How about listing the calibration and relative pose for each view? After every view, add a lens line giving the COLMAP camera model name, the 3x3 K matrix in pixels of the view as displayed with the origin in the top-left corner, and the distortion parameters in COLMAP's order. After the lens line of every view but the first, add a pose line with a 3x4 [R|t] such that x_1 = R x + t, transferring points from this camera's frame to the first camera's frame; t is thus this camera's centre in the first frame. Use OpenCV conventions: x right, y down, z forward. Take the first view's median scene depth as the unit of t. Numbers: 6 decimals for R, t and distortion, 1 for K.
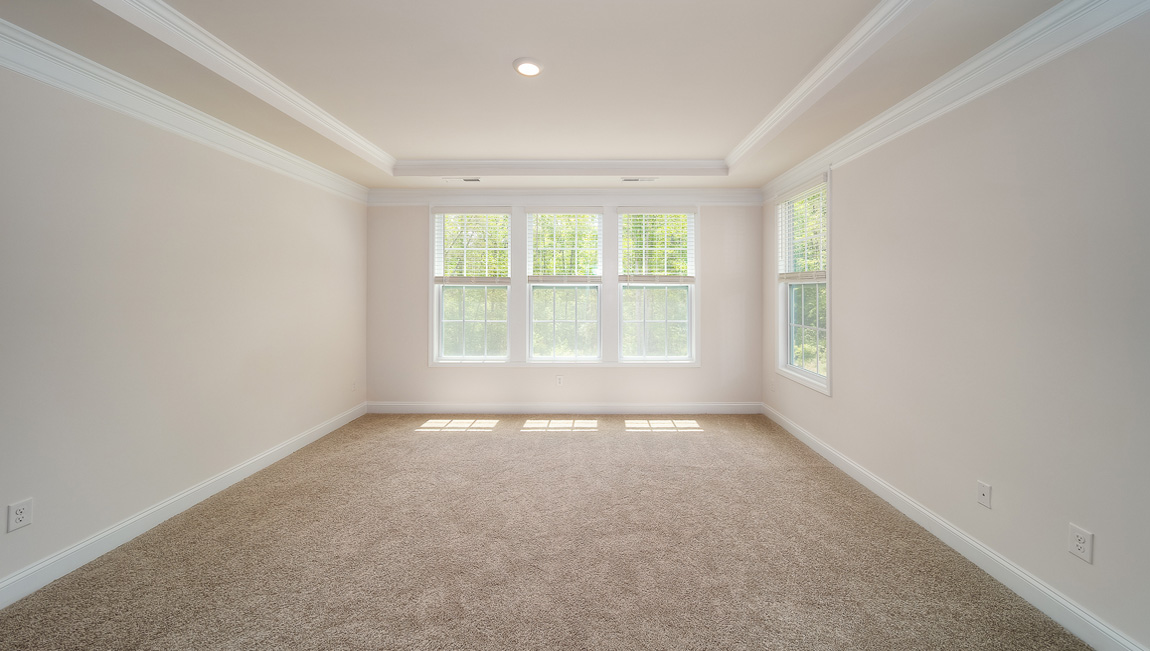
lens RADIAL K [[407.8, 0, 569.0], [0, 407.8, 302.2], [0, 0, 1]] dist [0.000267, -0.000456]
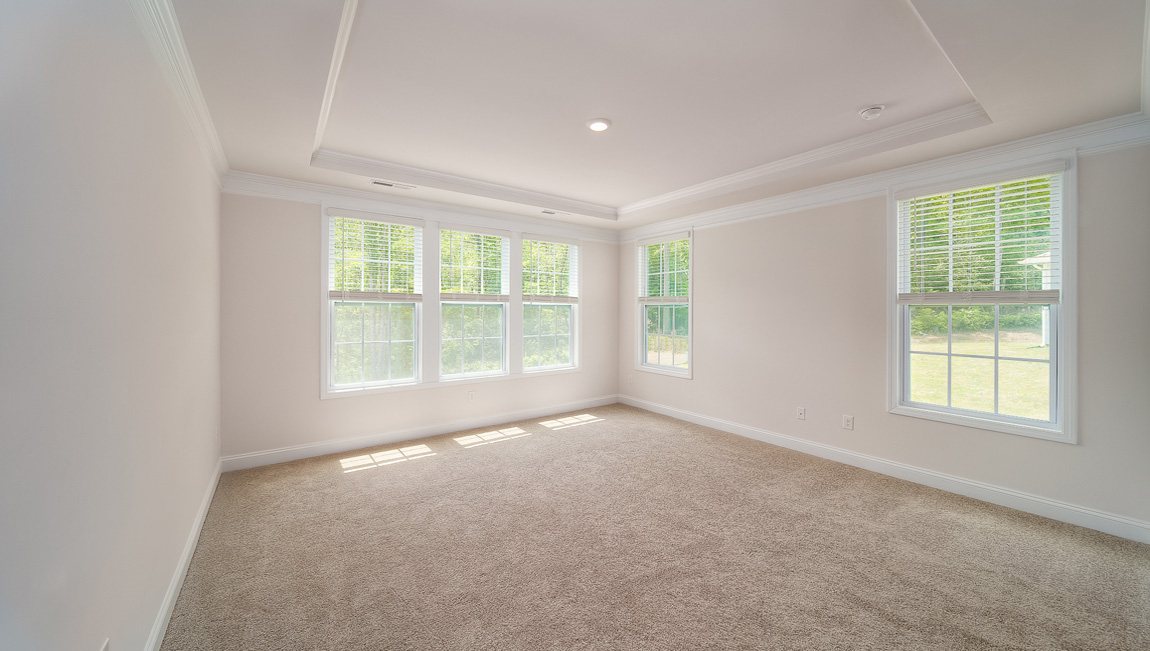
lens RADIAL K [[407.8, 0, 577.1], [0, 407.8, 319.2], [0, 0, 1]] dist [0.000267, -0.000456]
pose [[0.803320, -0.010261, 0.595459, -0.421271], [0.011313, 0.999934, 0.001969, -0.000175], [-0.595440, 0.005155, 0.803384, 0.025185]]
